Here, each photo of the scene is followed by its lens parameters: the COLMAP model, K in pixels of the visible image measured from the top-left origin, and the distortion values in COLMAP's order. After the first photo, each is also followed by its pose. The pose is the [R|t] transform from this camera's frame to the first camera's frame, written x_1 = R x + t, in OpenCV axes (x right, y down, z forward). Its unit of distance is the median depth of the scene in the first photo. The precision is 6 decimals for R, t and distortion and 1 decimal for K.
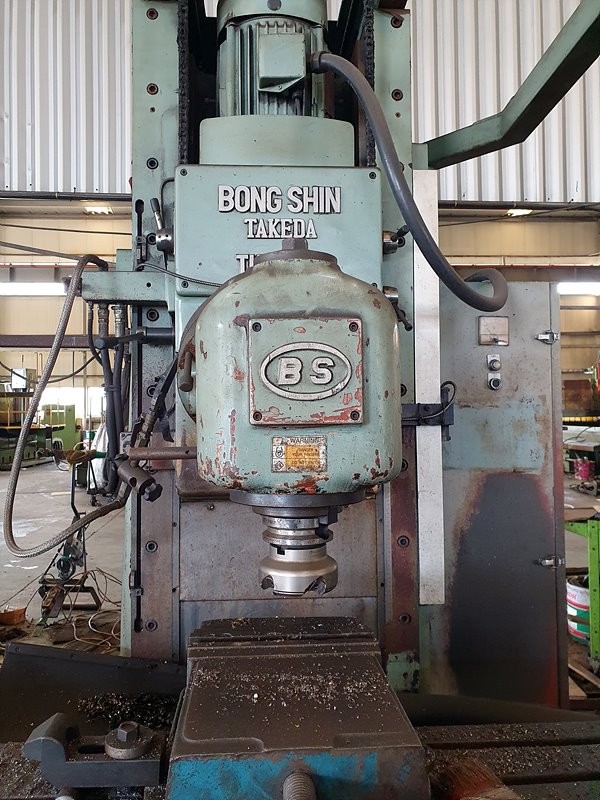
lens RADIAL K [[626.5, 0, 293.9], [0, 626.5, 385.9], [0, 0, 1]] dist [0.004352, -0.000622]
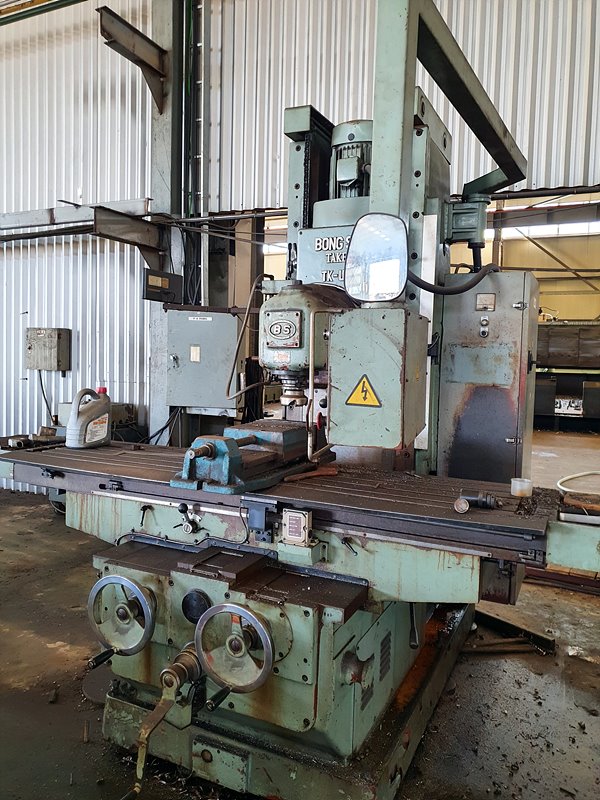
lens RADIAL K [[626.5, 0, 293.9], [0, 626.5, 385.9], [0, 0, 1]] dist [0.004352, -0.000622]
pose [[0.871713, 0.052915, -0.487152, 0.803530], [-0.009252, 0.995753, 0.091604, -0.015268], [0.489930, -0.075345, 0.868500, -0.836388]]
